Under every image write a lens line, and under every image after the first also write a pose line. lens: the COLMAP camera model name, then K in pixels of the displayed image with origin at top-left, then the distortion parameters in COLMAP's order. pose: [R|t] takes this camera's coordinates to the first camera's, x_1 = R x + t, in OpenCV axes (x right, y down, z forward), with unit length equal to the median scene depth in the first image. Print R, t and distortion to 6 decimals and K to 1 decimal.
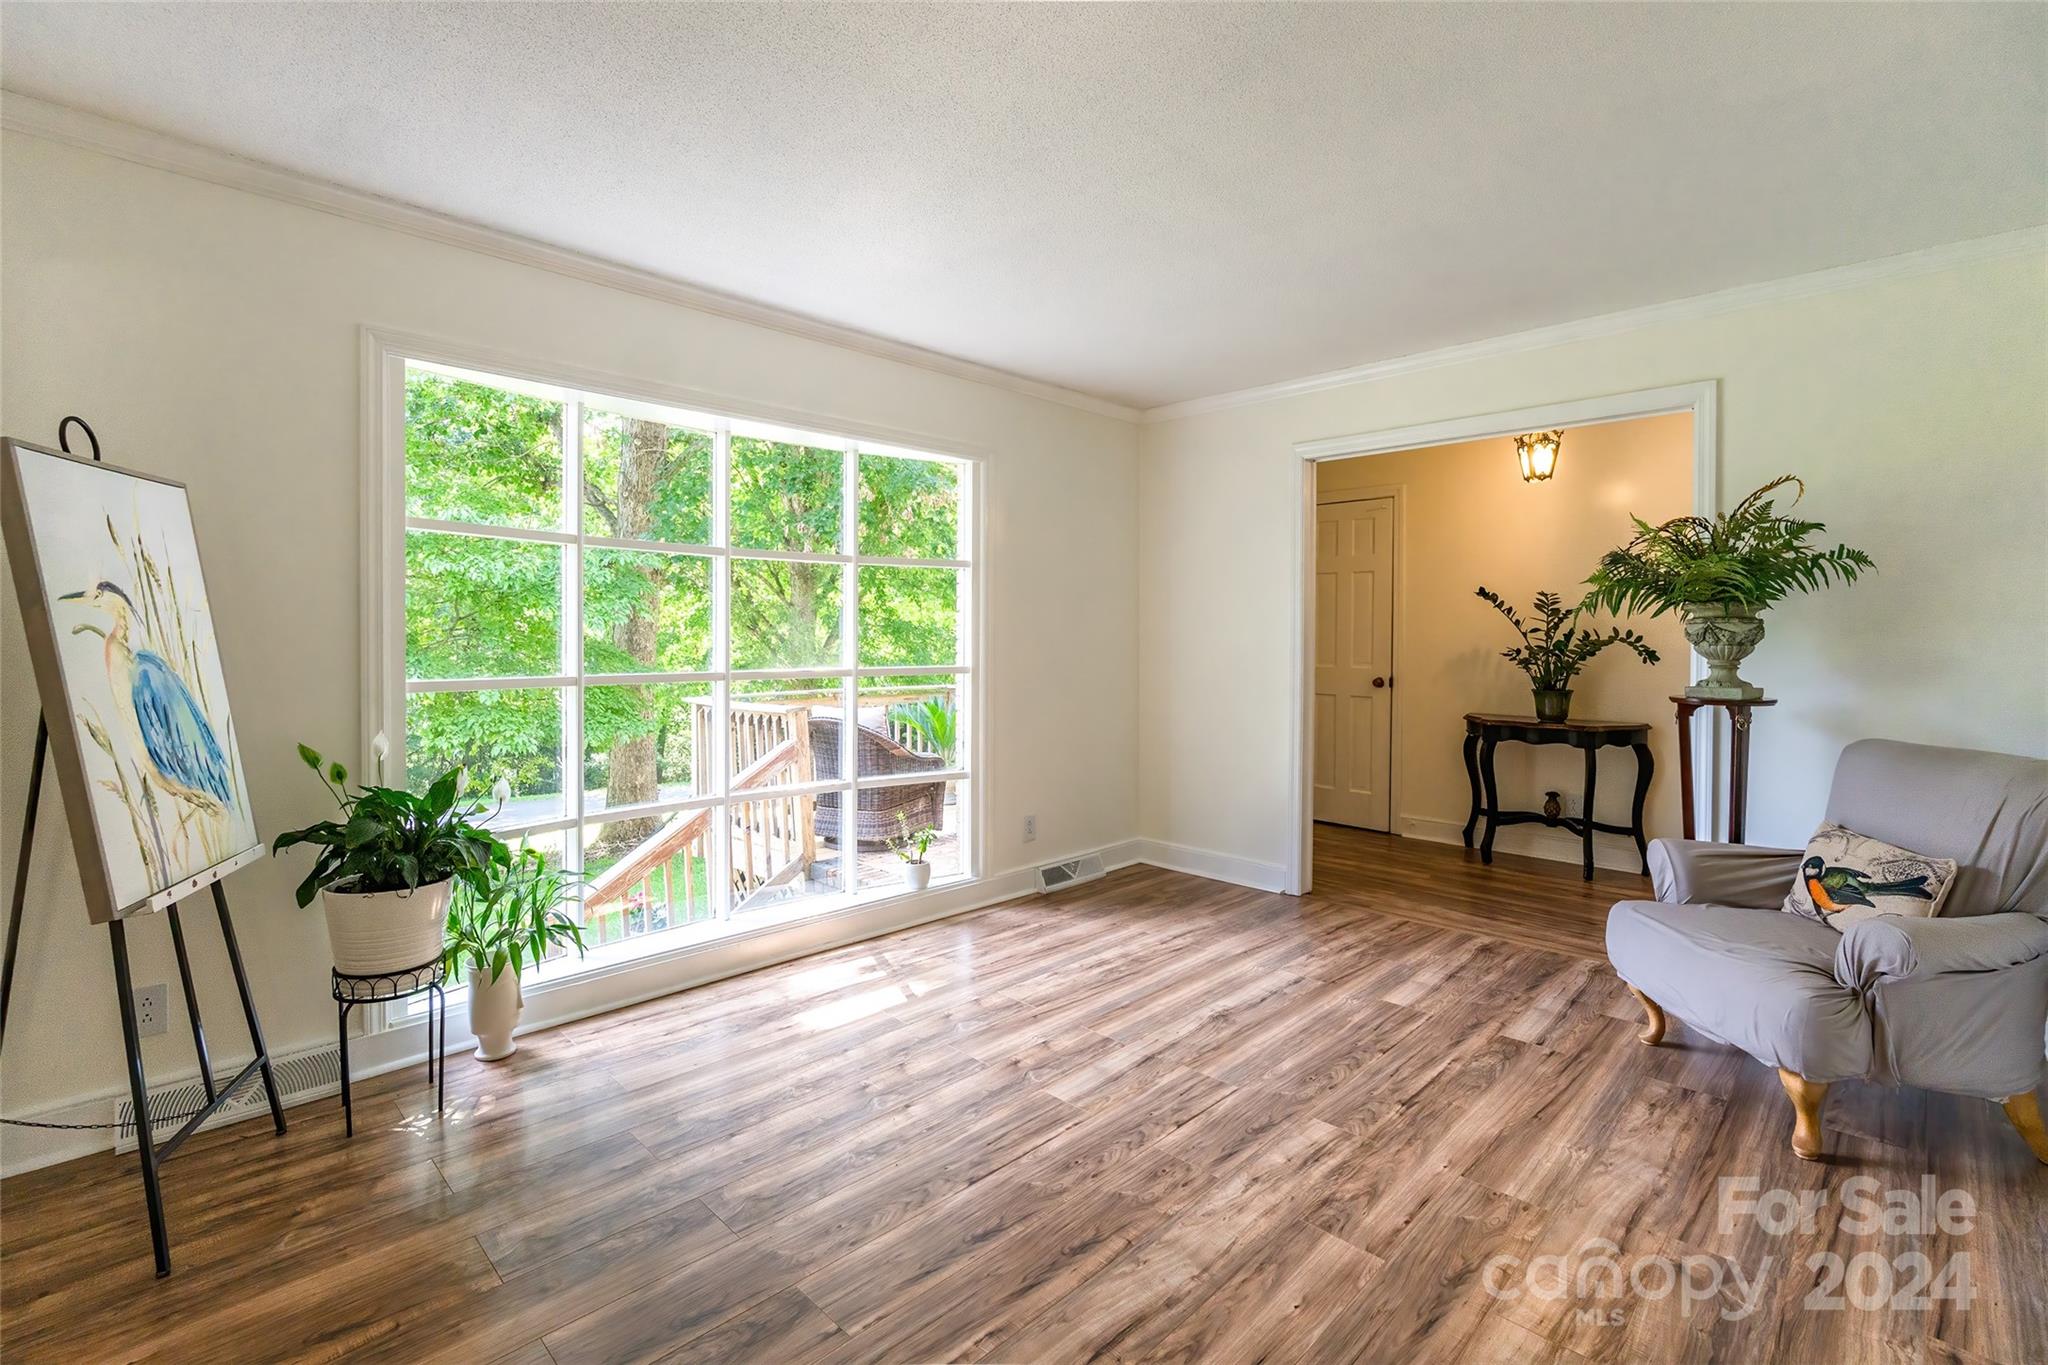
lens RADIAL K [[930.4, 0, 1031.0], [0, 930.4, 651.3], [0, 0, 1]] dist [-0.017121, -0.000037]
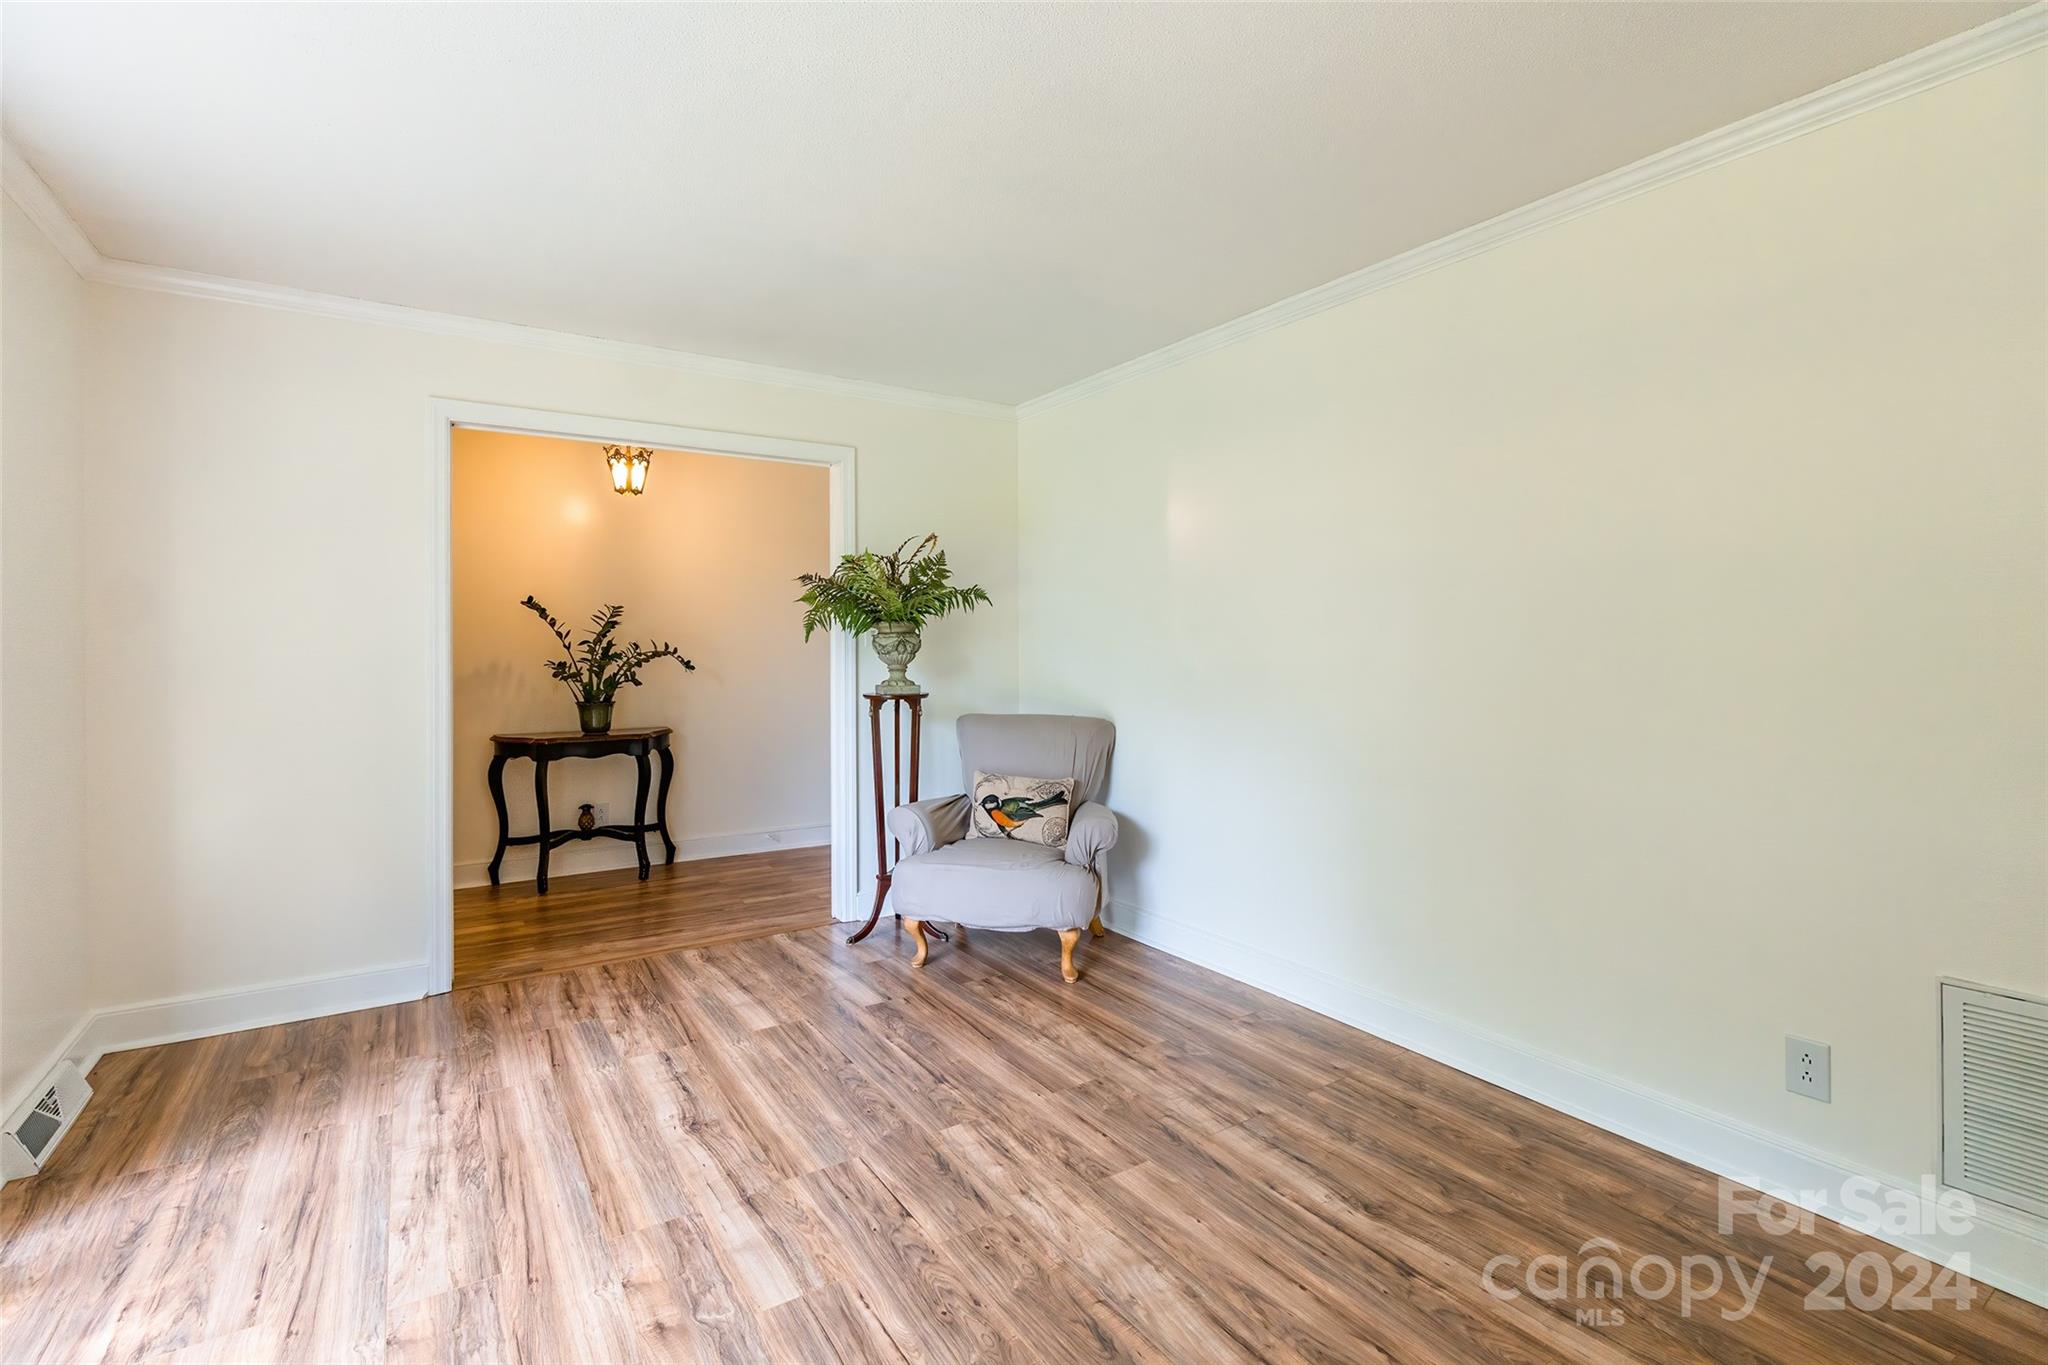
lens RADIAL K [[921.9, 0, 1019.9], [0, 921.9, 658.6], [0, 0, 1]] dist [-0.015076, 0.000345]
pose [[0.202311, -0.018414, 0.979148, -0.545756], [0.023330, 0.999630, 0.013978, -0.015186], [-0.979043, 0.020016, 0.202666, 0.599840]]
